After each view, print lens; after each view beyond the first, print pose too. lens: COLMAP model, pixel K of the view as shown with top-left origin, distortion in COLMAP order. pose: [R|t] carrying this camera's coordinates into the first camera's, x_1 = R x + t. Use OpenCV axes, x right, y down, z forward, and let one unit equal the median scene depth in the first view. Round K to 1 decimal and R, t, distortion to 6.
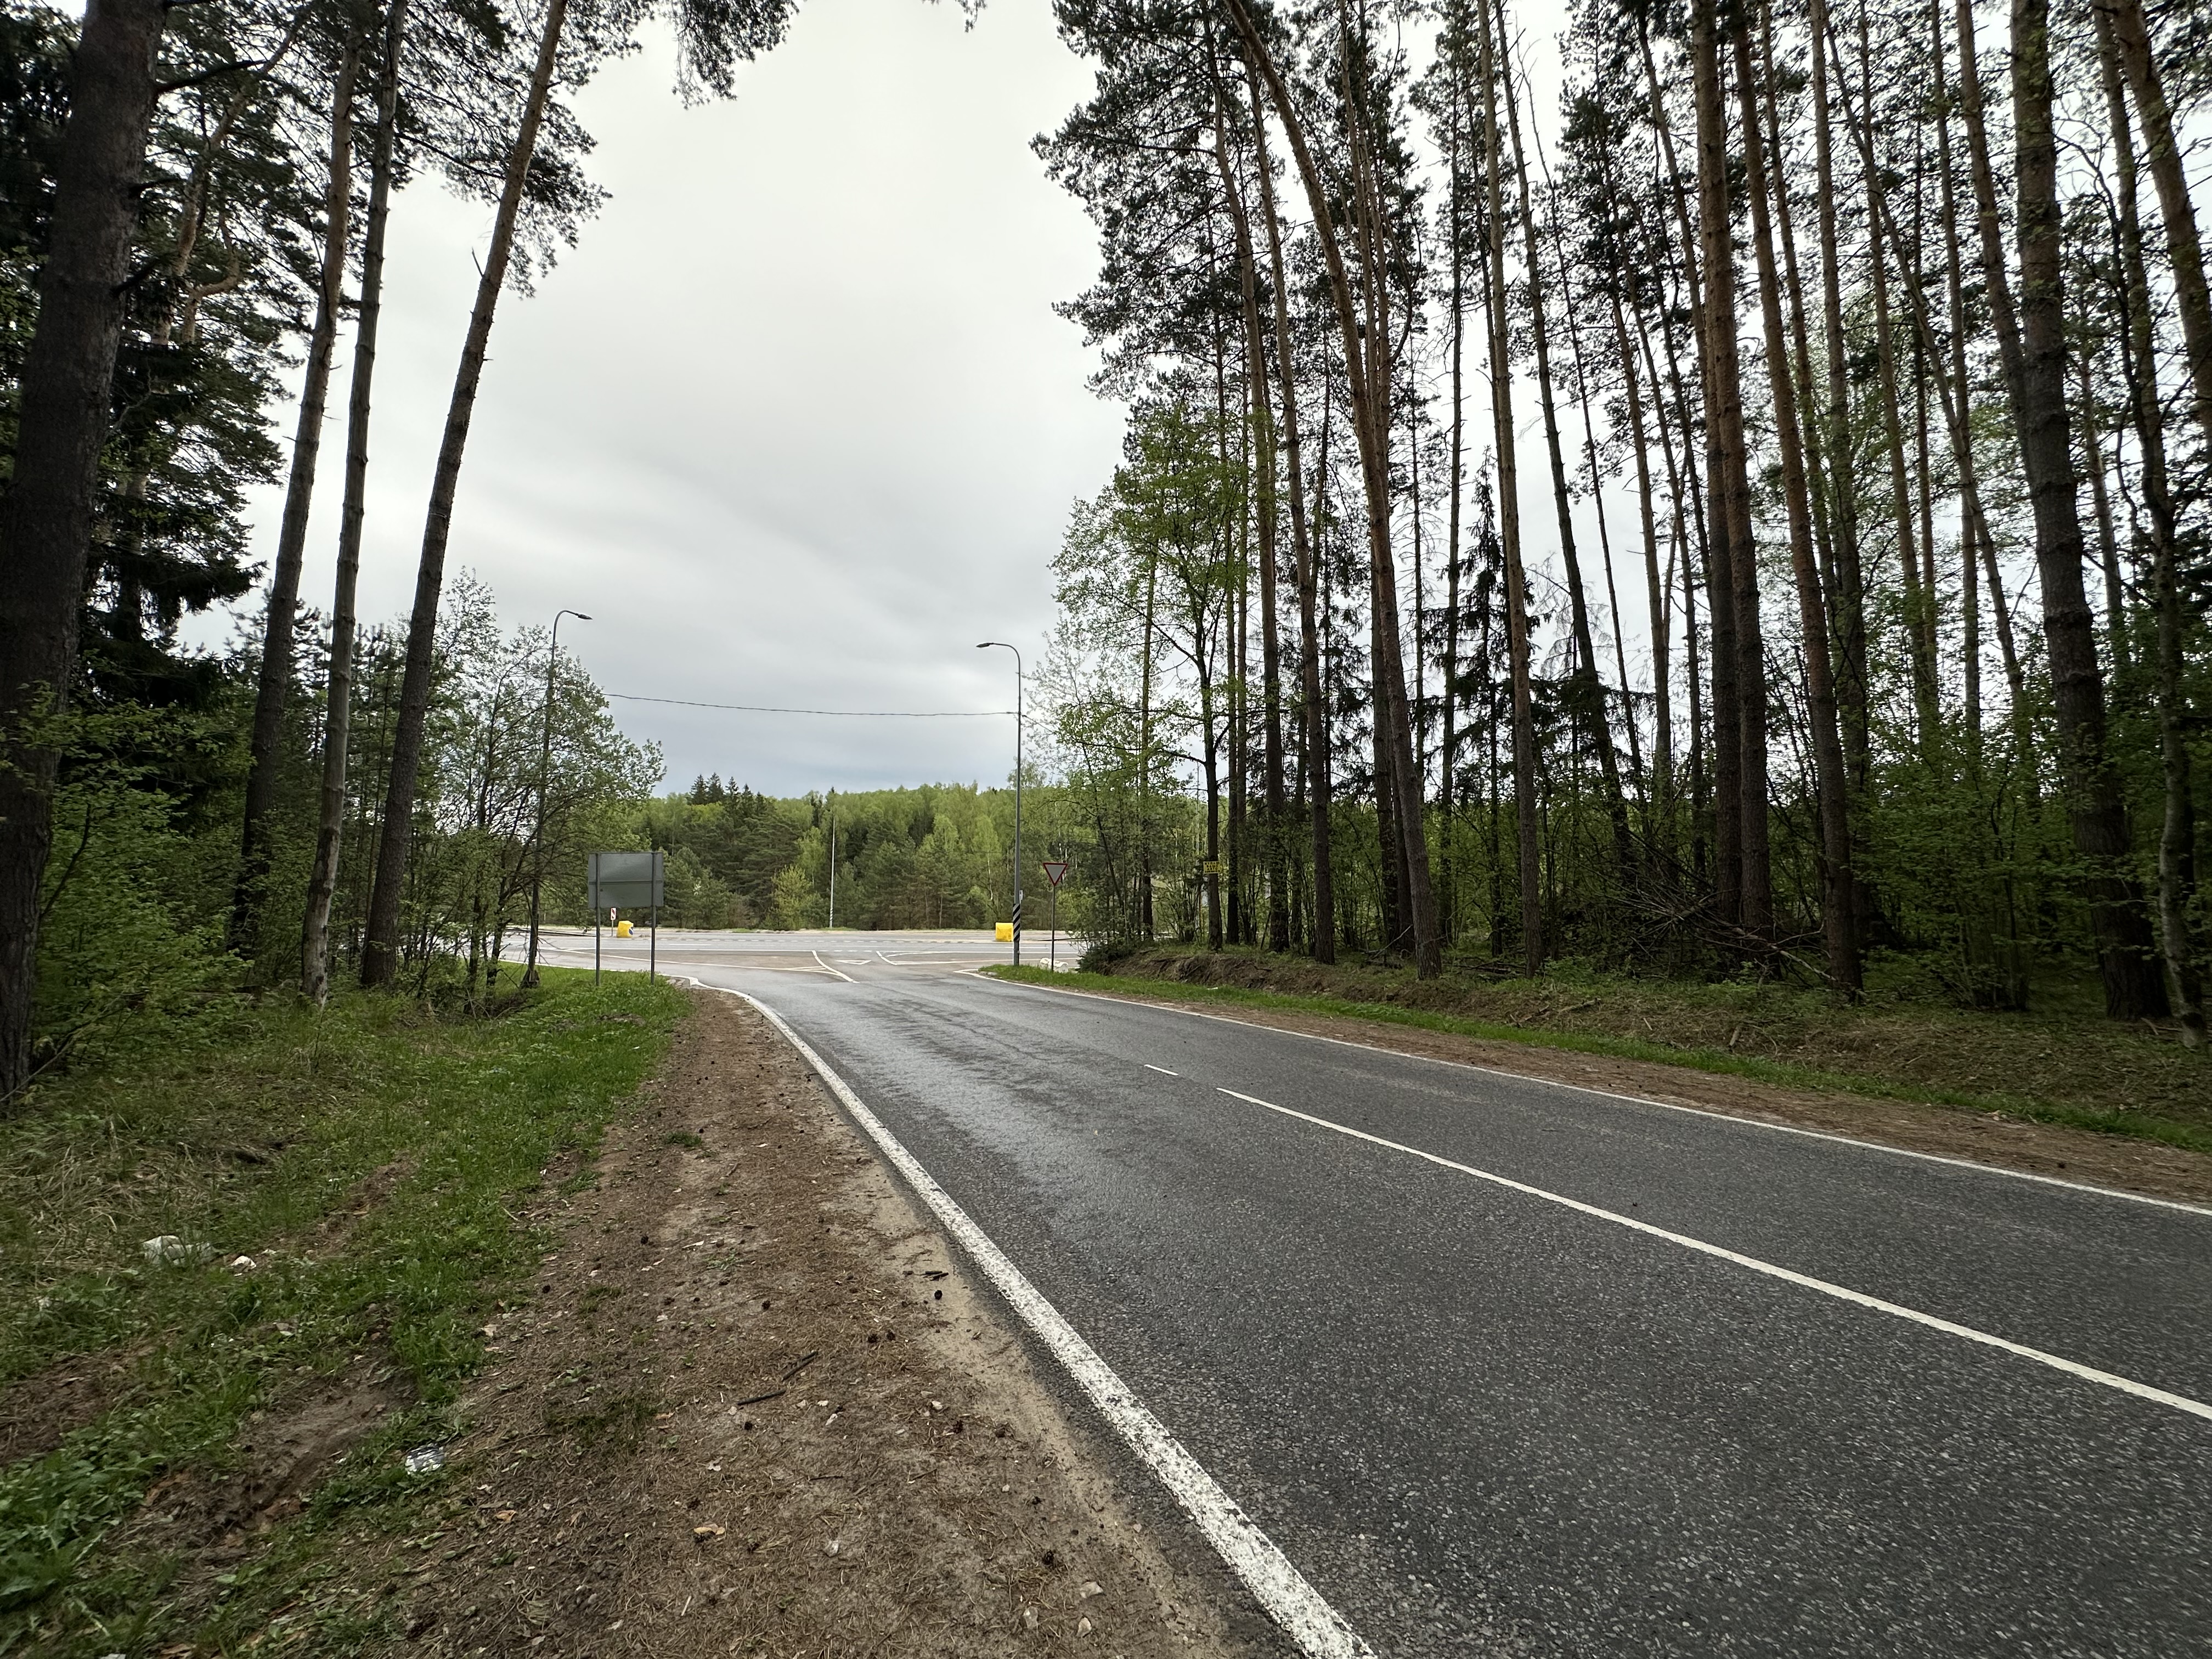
lens RADIAL K [[881.0, 0, 1109.1], [0, 881.0, 839.4], [0, 0, 1]] dist [0.008381, -0.000221]
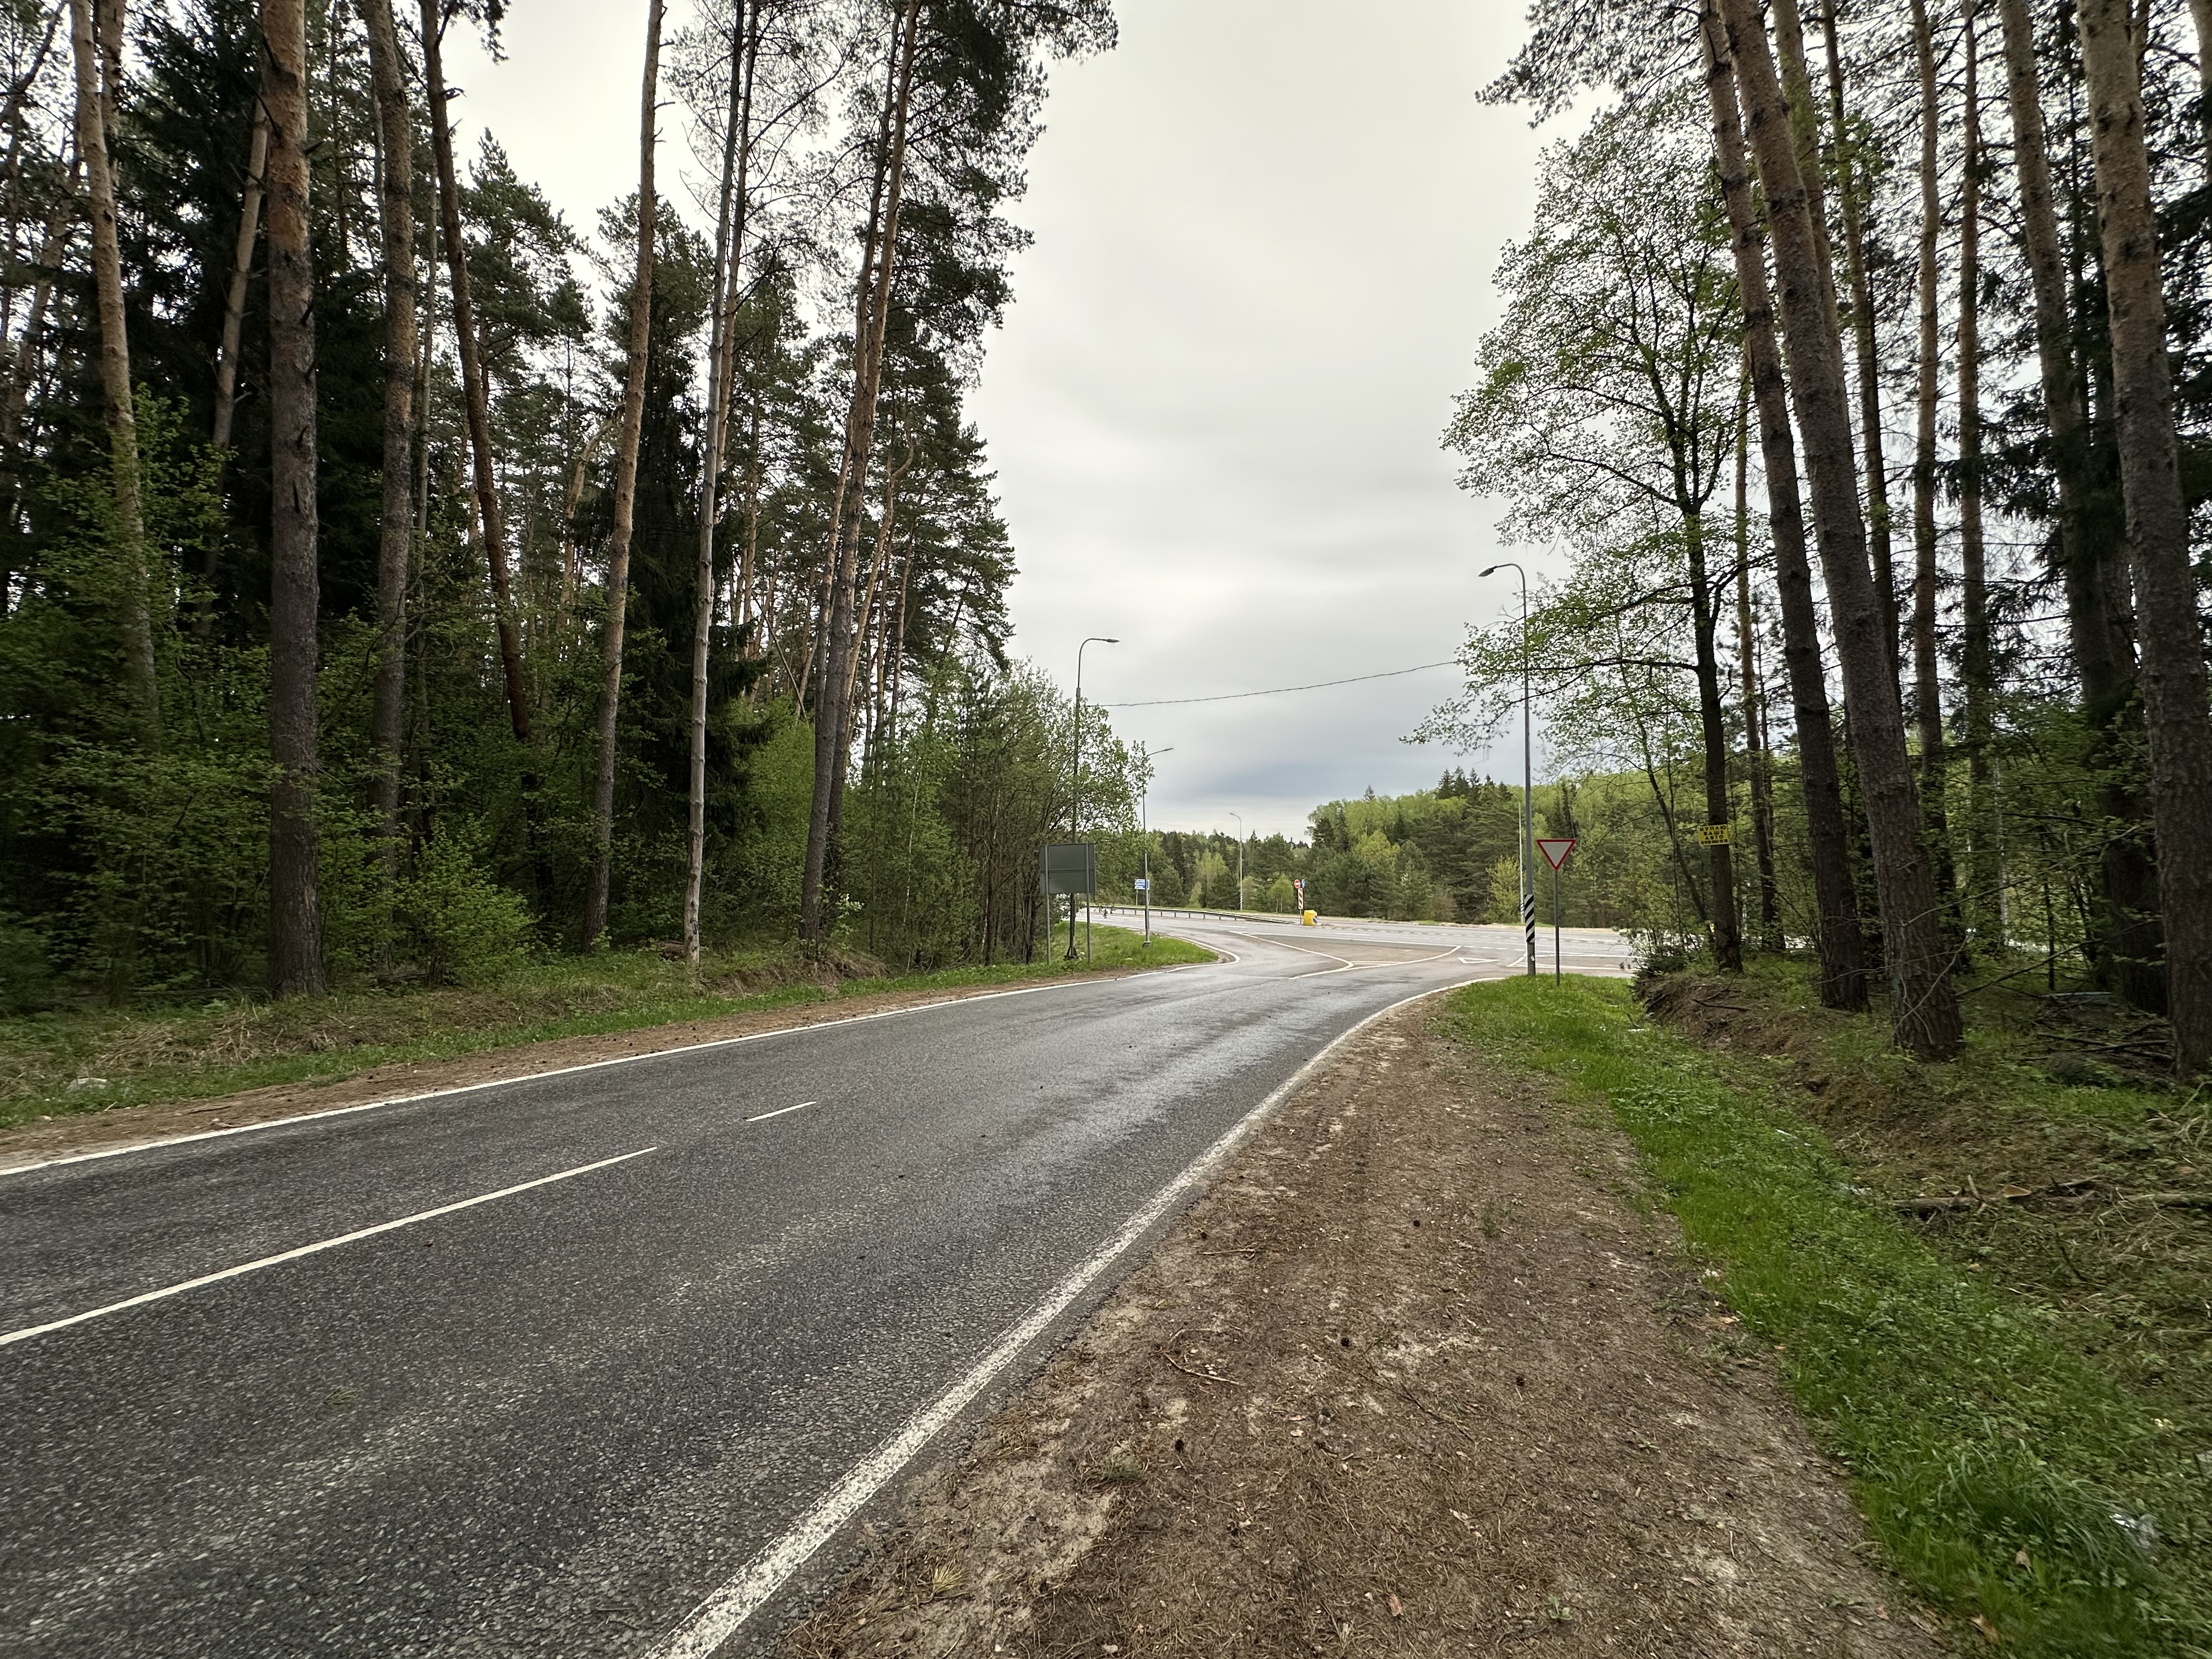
lens RADIAL K [[881.0, 0, 1099.4], [0, 881.0, 826.2], [0, 0, 1]] dist [0.008381, -0.000221]
pose [[0.662661, -0.050993, -0.747181, 0.240546], [0.044962, 0.998588, -0.028274, 0.020862], [0.747568, -0.014858, 0.664019, 0.228734]]
